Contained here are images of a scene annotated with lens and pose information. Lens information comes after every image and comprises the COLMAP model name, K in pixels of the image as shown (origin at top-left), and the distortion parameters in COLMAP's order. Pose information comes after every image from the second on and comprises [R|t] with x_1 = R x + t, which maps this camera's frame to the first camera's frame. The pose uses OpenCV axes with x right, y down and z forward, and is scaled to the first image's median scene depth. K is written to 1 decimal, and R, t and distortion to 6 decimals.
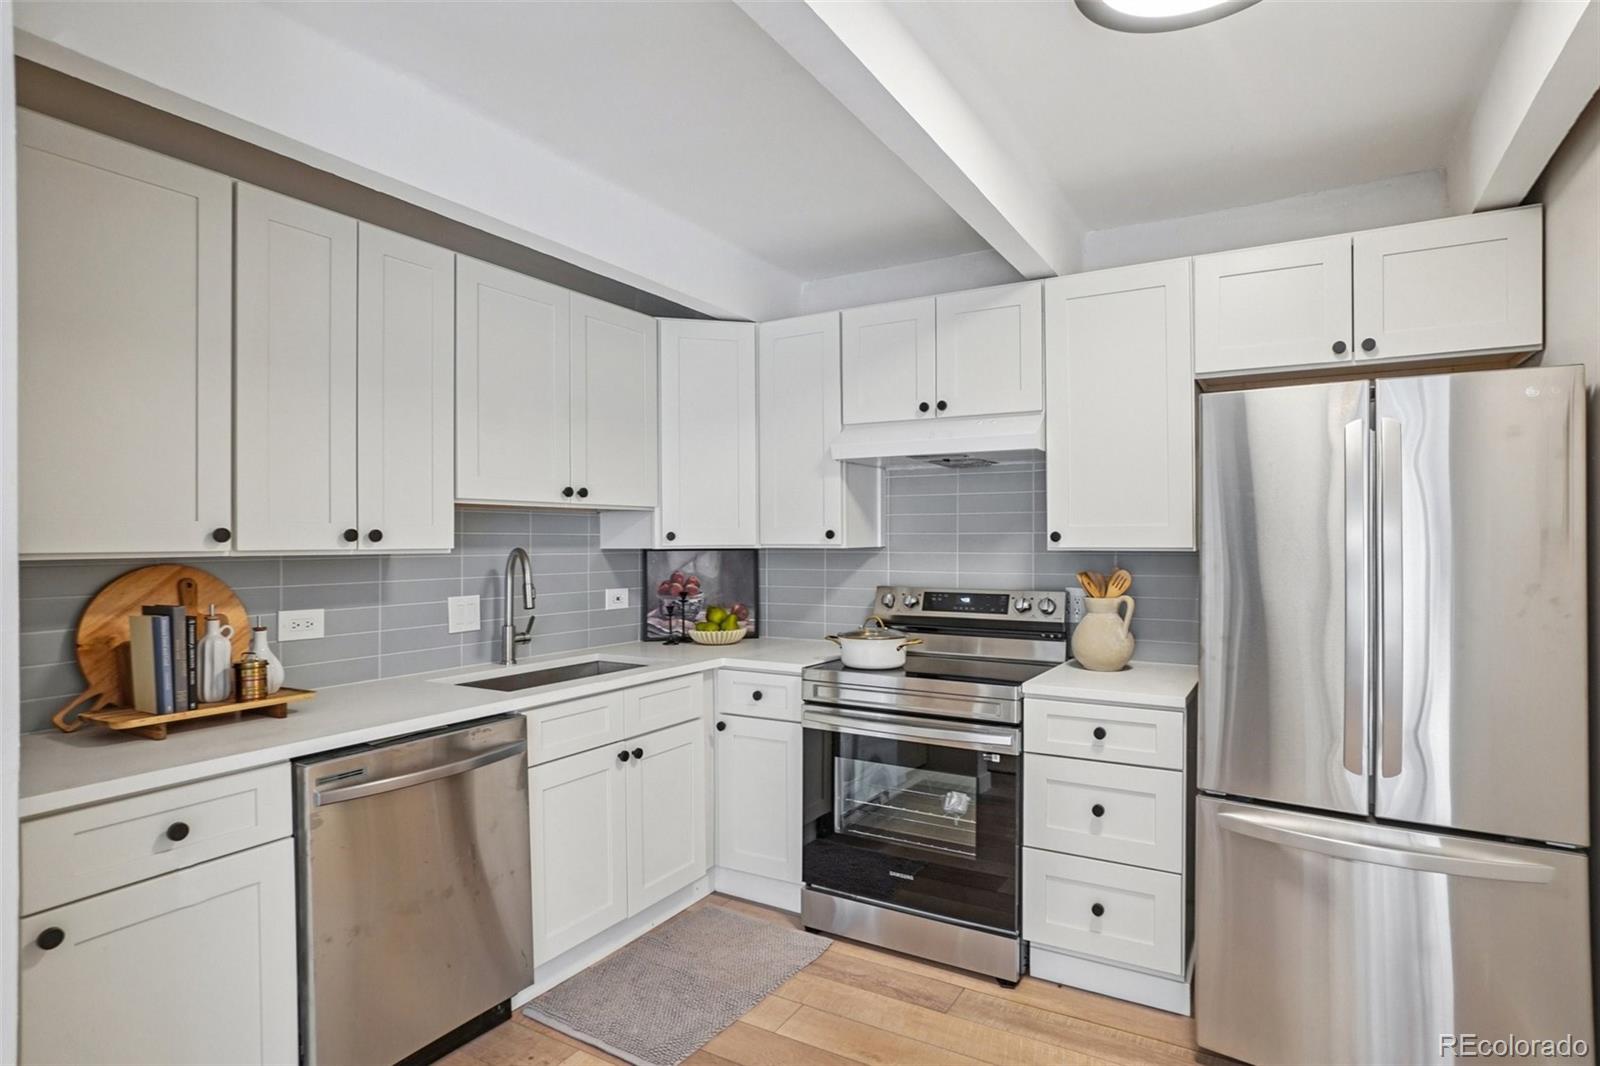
lens RADIAL K [[843.0, 0, 805.5], [0, 843.0, 544.1], [0, 0, 1]] dist [-0.031875, 0.001171]
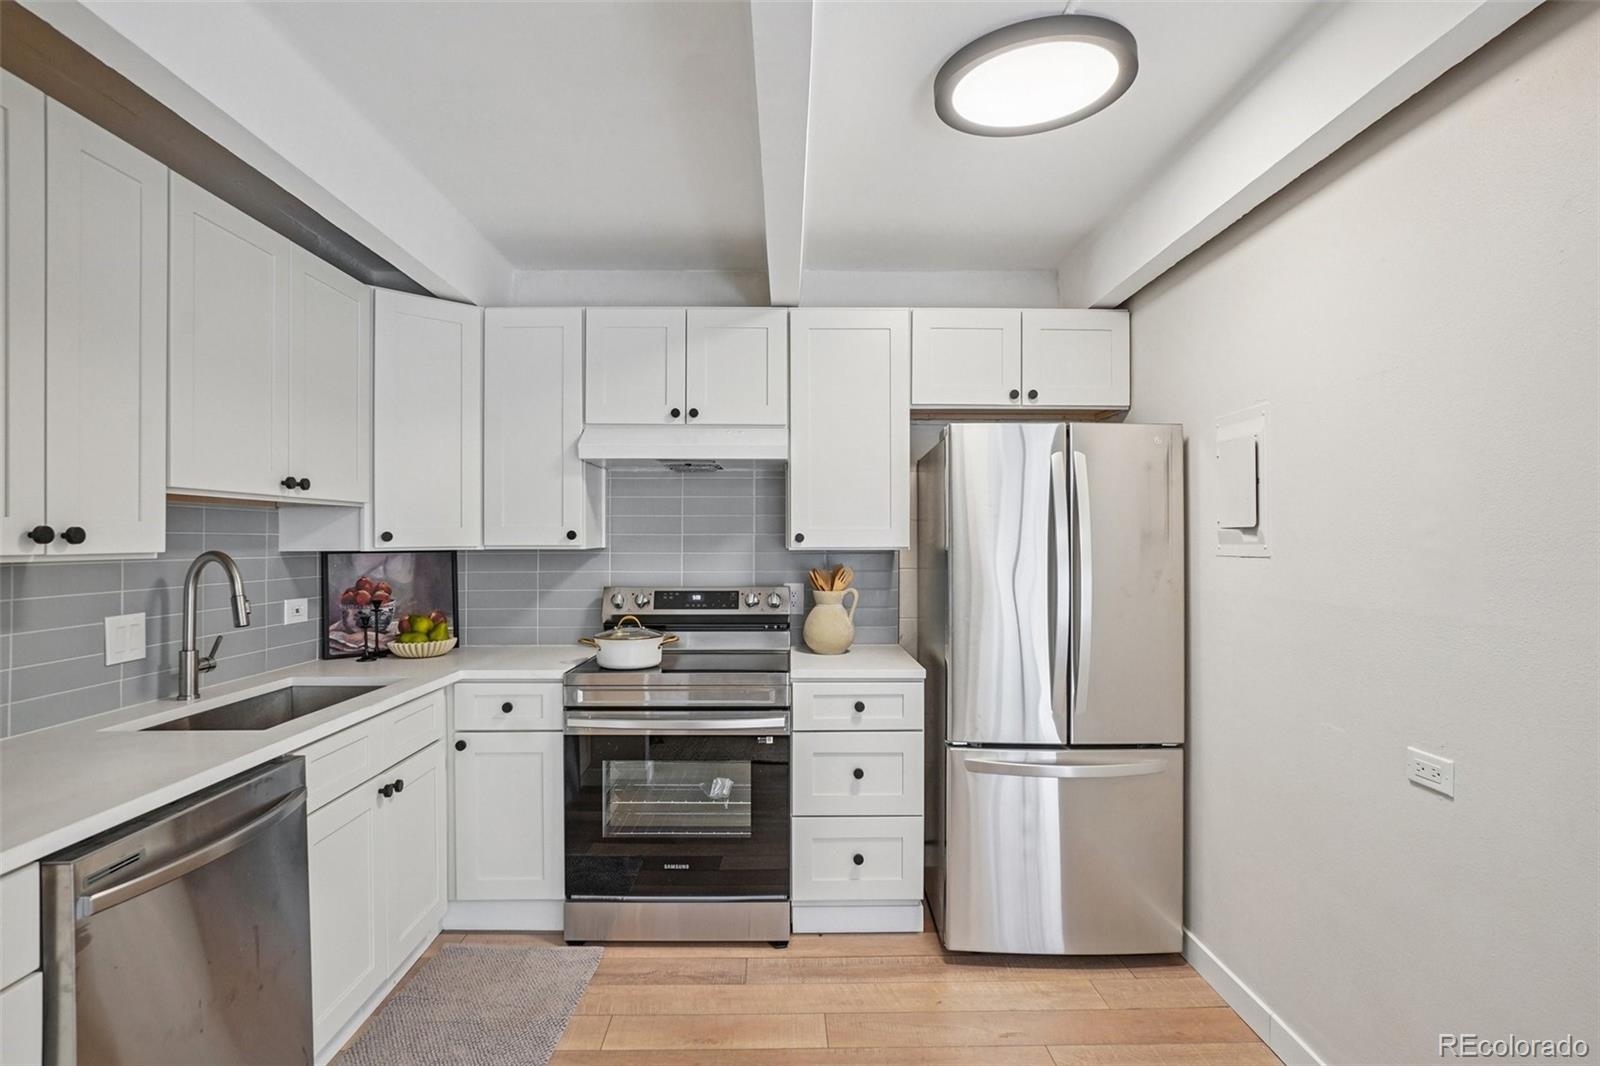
lens RADIAL K [[824.9, 0, 800.0], [0, 824.9, 533.0], [0, 0, 1]] dist [-0.054176, 0.028470]
pose [[0.851954, 0.003851, 0.523603, -0.265176], [0.003235, 0.999915, -0.012617, -0.001055], [-0.523607, 0.012443, 0.851869, 0.056910]]
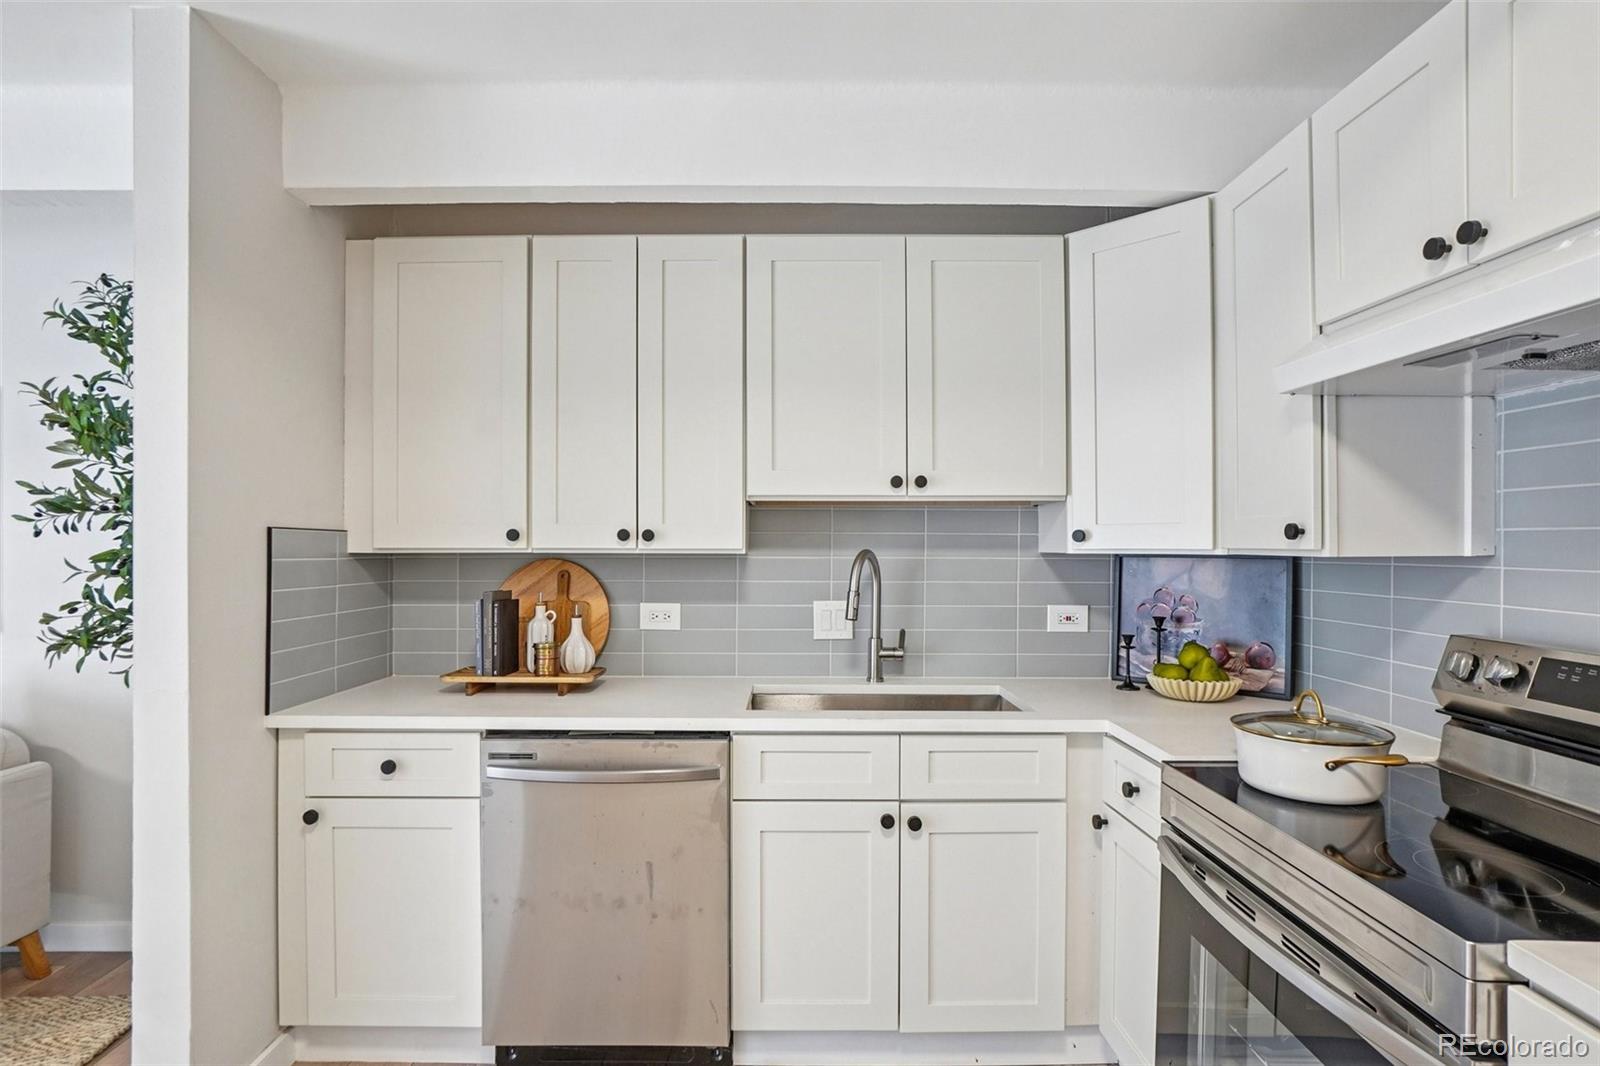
lens RADIAL K [[818.1, 0, 793.9], [0, 818.1, 547.1], [0, 0, 1]] dist [-0.024210, 0.001556]
pose [[0.507628, 0.007128, -0.861547, 0.347125], [-0.007974, 0.999962, 0.003575, -0.000457], [0.861539, 0.005056, 0.507665, 0.495286]]
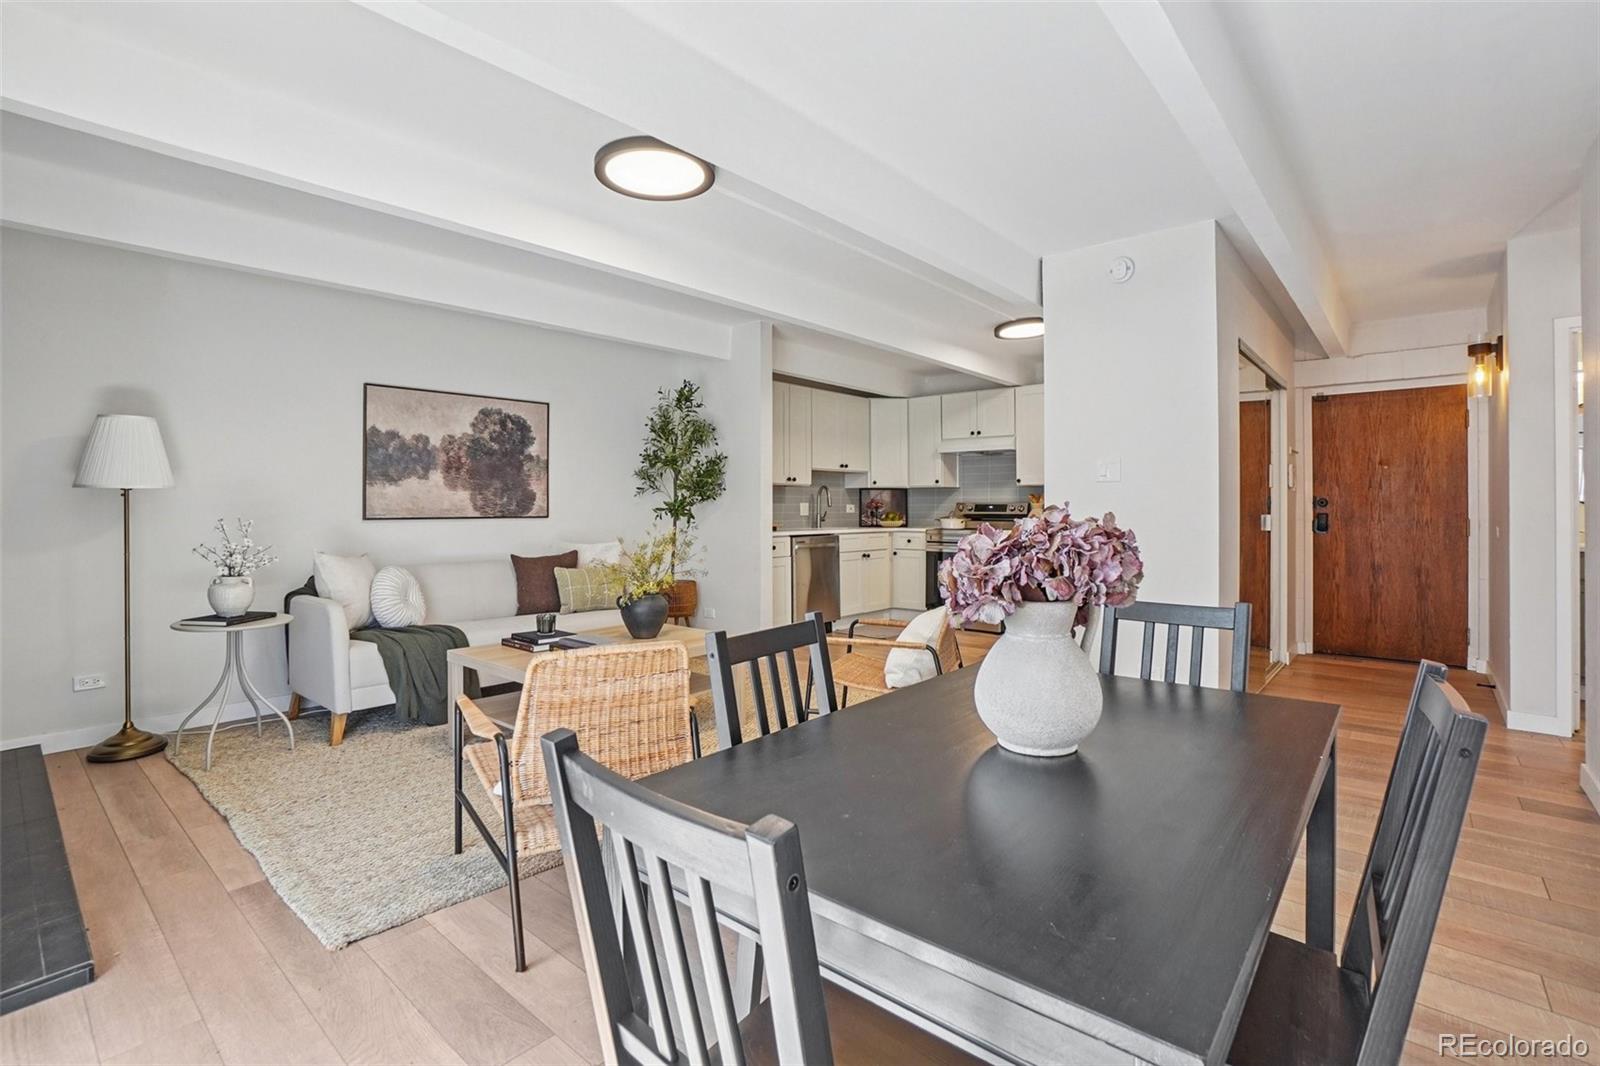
lens RADIAL K [[751.7, 0, 772.2], [0, 751.7, 508.8], [0, 0, 1]] dist [-0.057275, 0.000111]
pose [[0.978786, 0.002212, -0.204873, 0.006156], [-0.003261, 0.999983, -0.004785, 0.092968], [0.204859, 0.005352, 0.978777, -1.486715]]
